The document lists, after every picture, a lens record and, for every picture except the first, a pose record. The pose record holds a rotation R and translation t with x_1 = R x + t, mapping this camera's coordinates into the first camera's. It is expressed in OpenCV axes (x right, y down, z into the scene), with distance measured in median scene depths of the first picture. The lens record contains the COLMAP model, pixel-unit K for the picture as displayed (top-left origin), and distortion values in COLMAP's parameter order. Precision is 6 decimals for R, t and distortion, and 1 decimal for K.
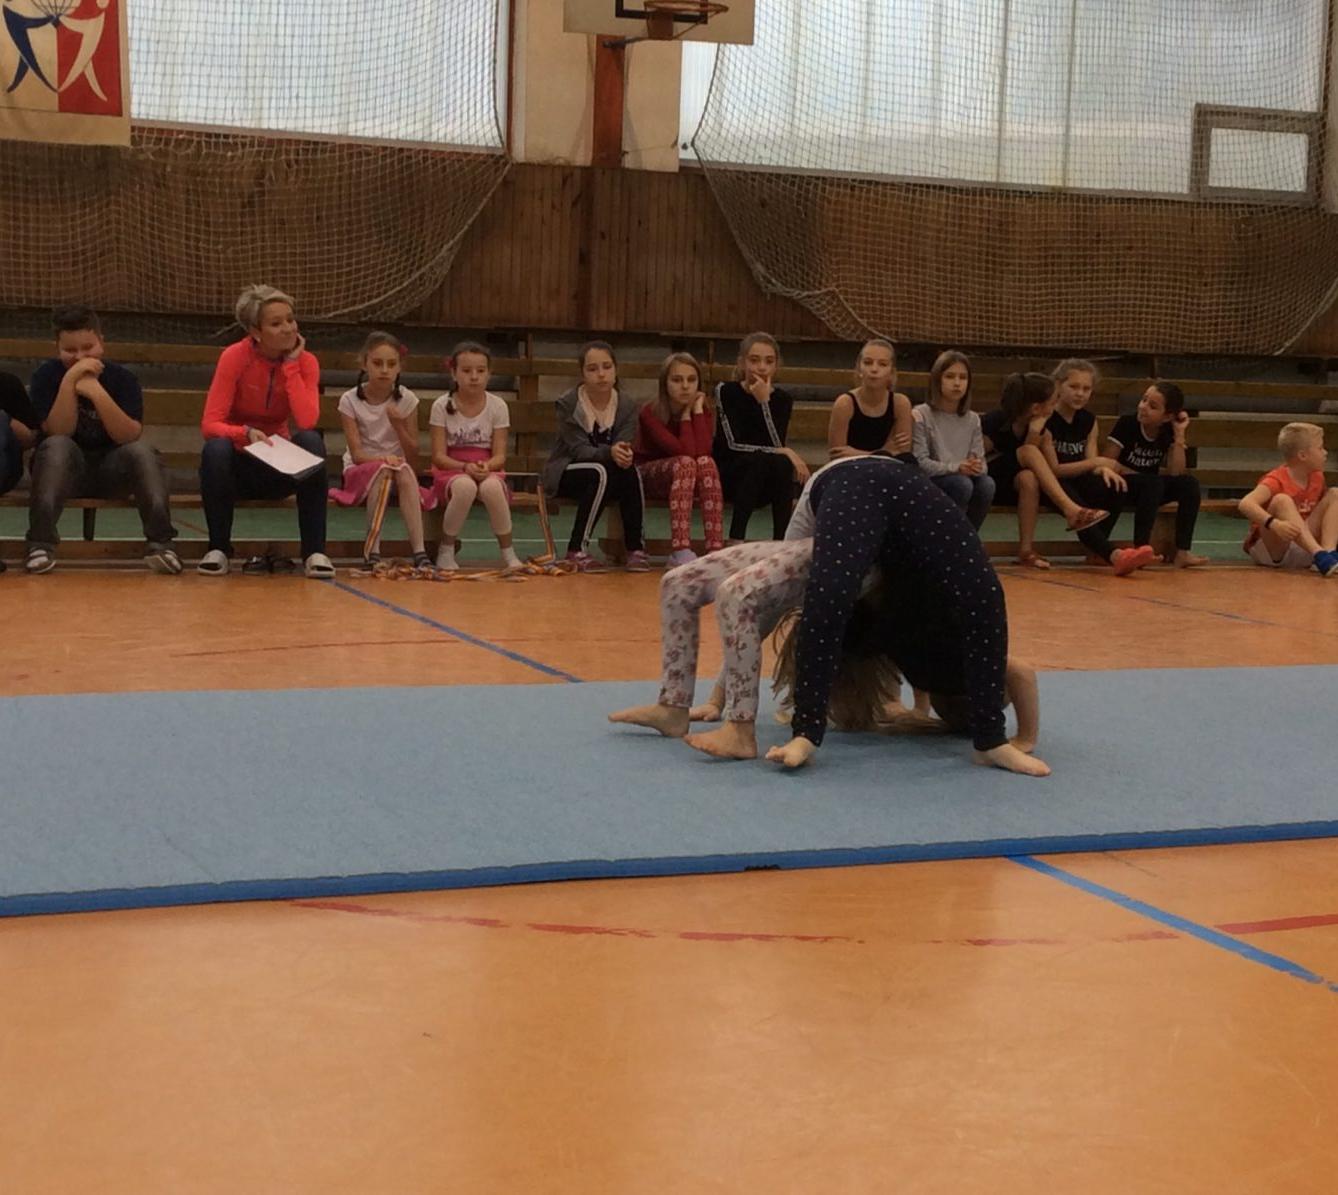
lens RADIAL K [[2398.7, 0, 678.3], [0, 2398.7, 596.6], [0, 0, 1]] dist [0.113825, 0.000000]
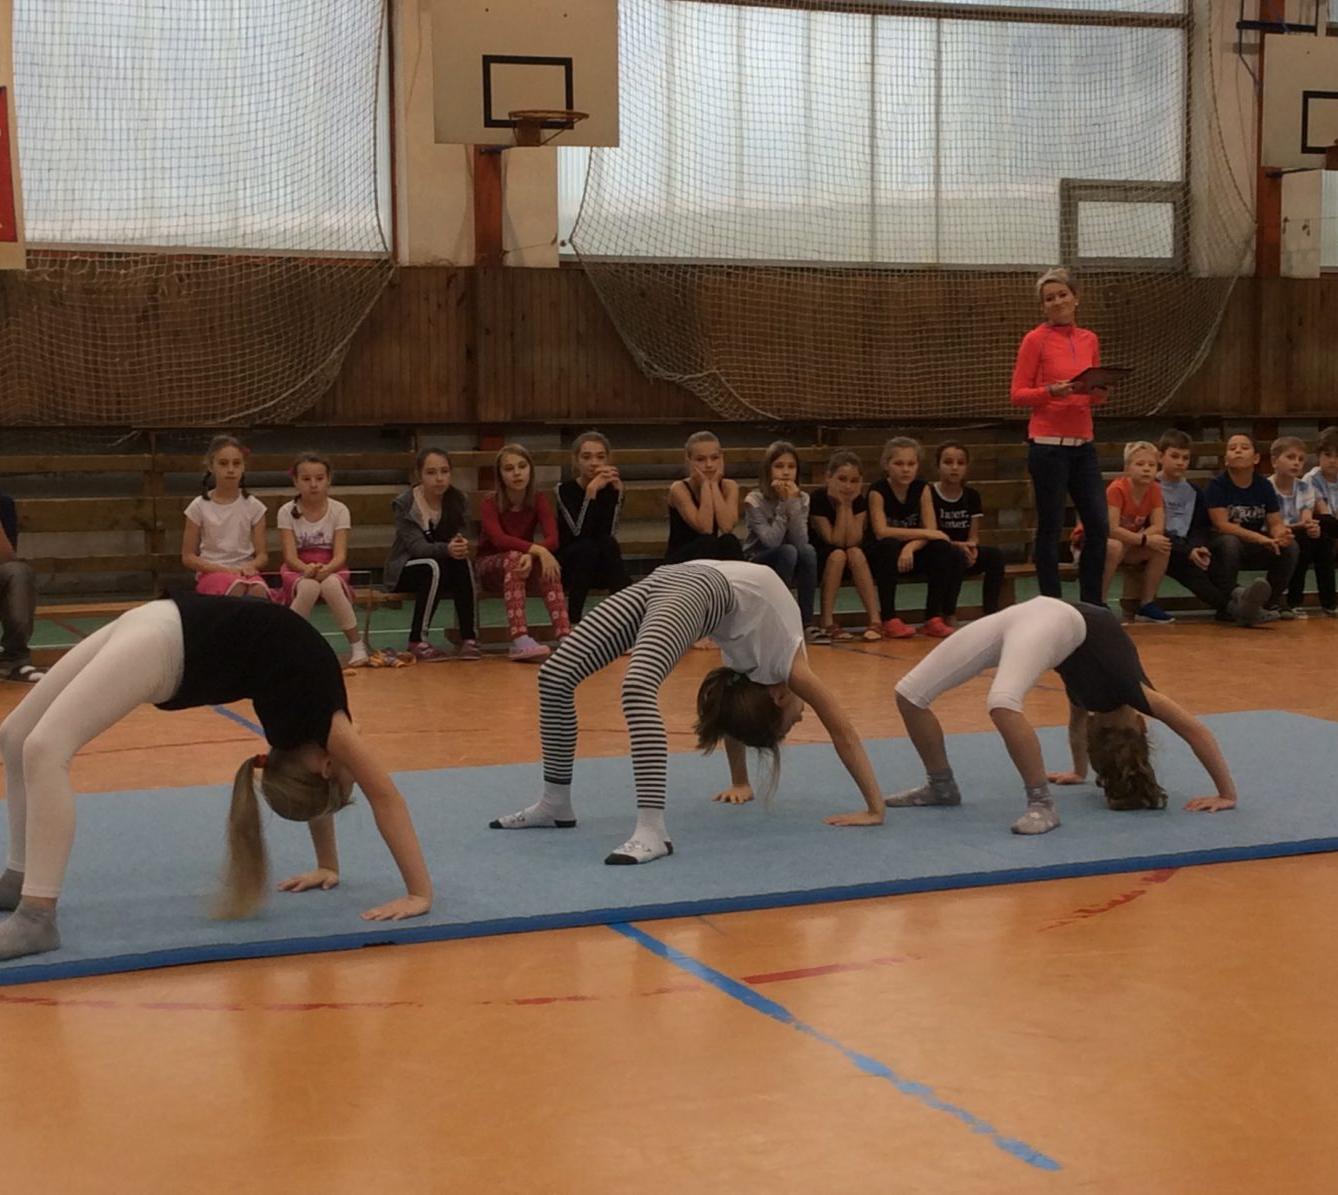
lens RADIAL K [[2398.7, 0, 677.7], [0, 2398.7, 599.0], [0, 0, 1]] dist [0.113825, 0.000000]
pose [[0.999063, -0.042532, -0.008056, 0.054186], [0.042334, 0.998830, -0.023369, -0.005446], [0.009041, 0.023006, 0.999694, -0.044206]]
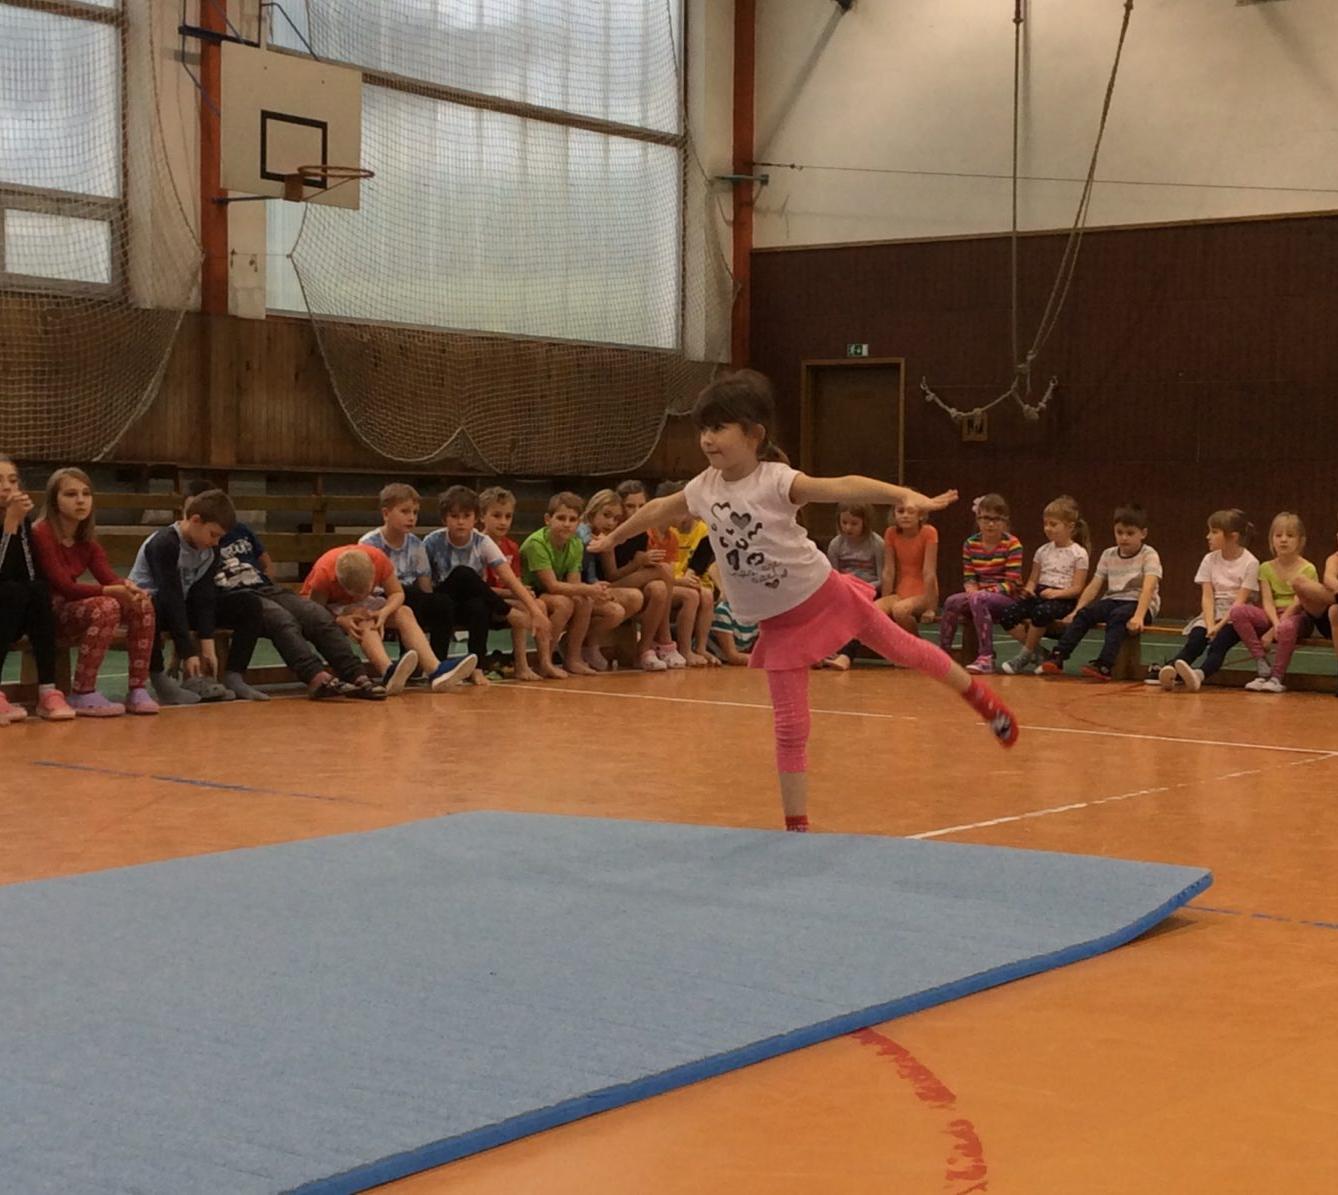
lens RADIAL K [[2398.7, 0, 683.3], [0, 2398.7, 597.9], [0, 0, 1]] dist [0.113825, 0.000000]
pose [[0.866113, -0.040987, 0.498164, -0.016344], [0.062171, 0.997727, -0.026002, -0.012993], [-0.495966, 0.053492, 0.866693, 0.121670]]
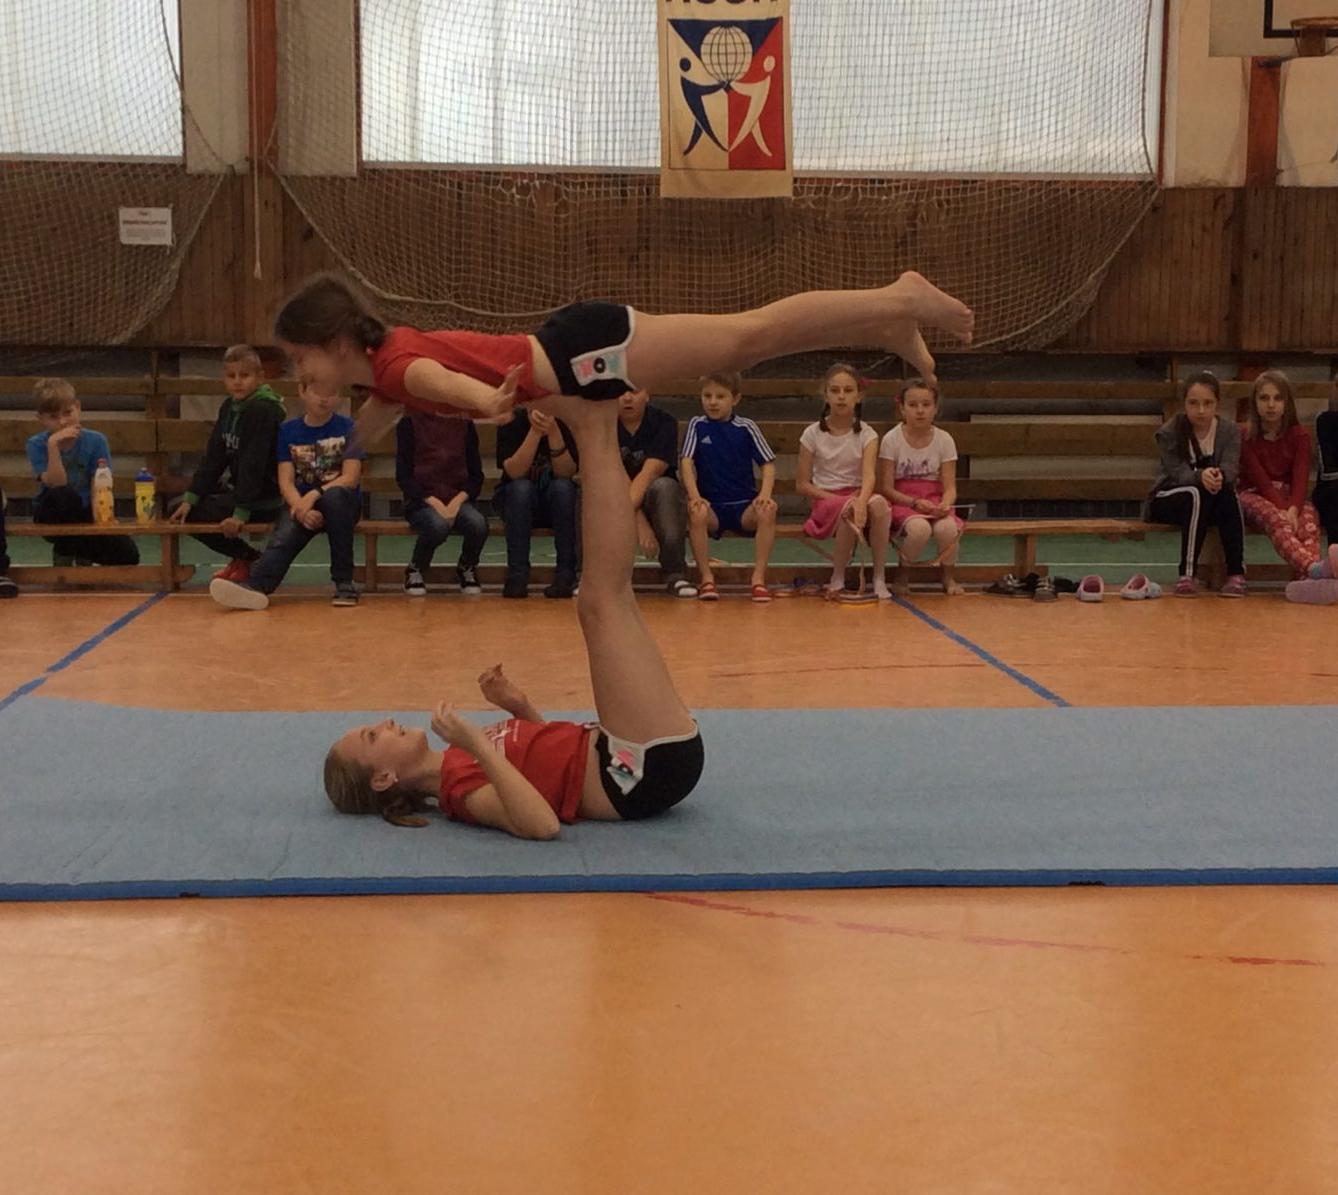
lens RADIAL K [[2398.7, 0, 668.8], [0, 2398.7, 597.5], [0, 0, 1]] dist [0.113825, 0.000000]
pose [[0.948291, 0.003490, -0.317382, 0.056435], [-0.004759, 0.999983, -0.003223, -0.003696], [0.317365, 0.004567, 0.948292, -0.028772]]
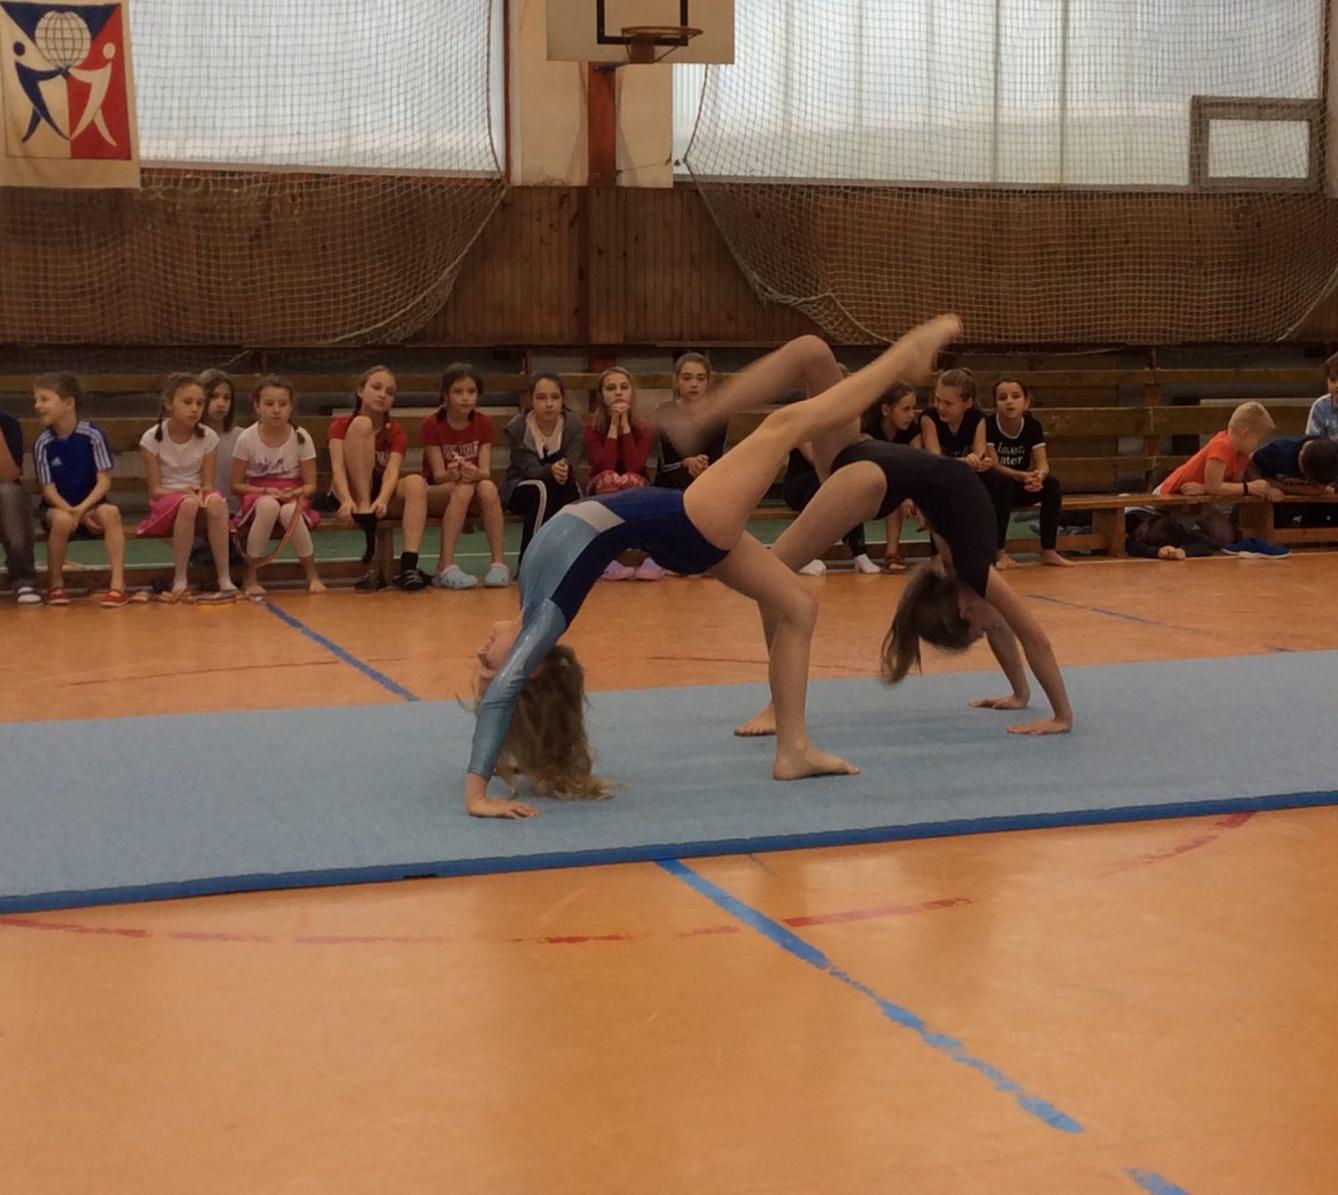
lens RADIAL K [[2398.7, 0, 675.1], [0, 2398.7, 592.2], [0, 0, 1]] dist [0.113825, 0.000000]
pose [[0.997342, -0.029054, -0.066825, 0.065436], [0.029383, 0.999560, 0.003943, -0.006276], [0.066681, -0.005896, 0.997757, -0.035194]]
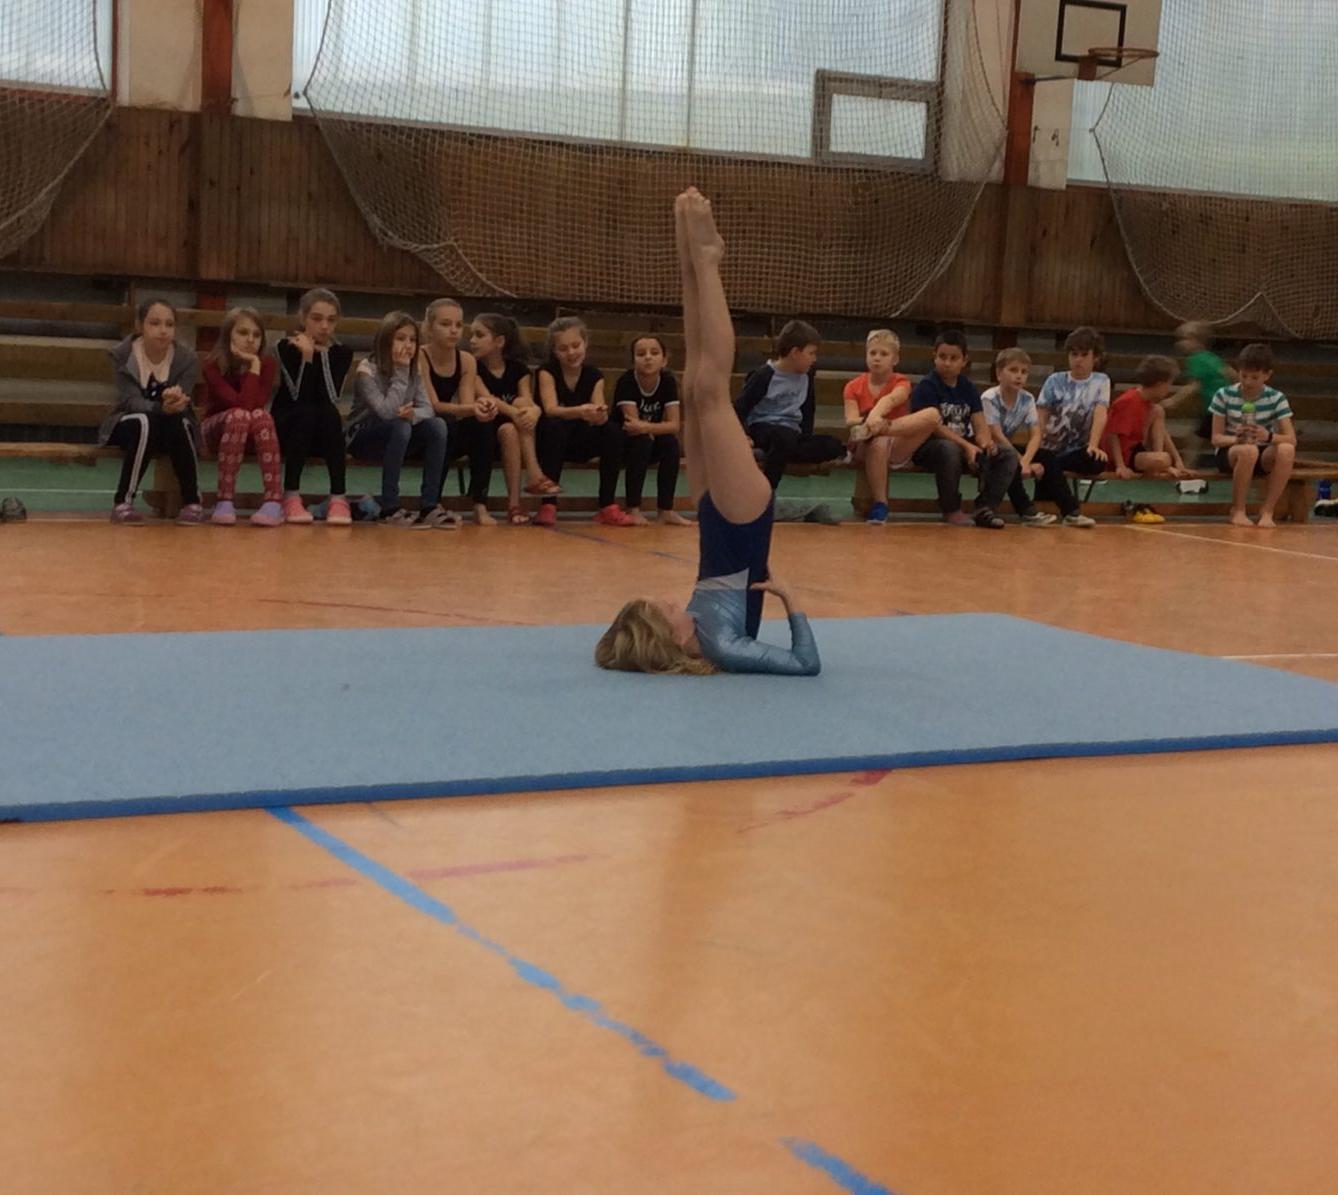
lens RADIAL K [[2398.7, 0, 682.5], [0, 2398.7, 585.0], [0, 0, 1]] dist [0.113825, 0.000000]
pose [[0.994847, 0.005482, 0.101237, 0.061114], [-0.007178, 0.999840, 0.016392, -0.001944], [-0.101131, -0.017034, 0.994727, -0.014668]]
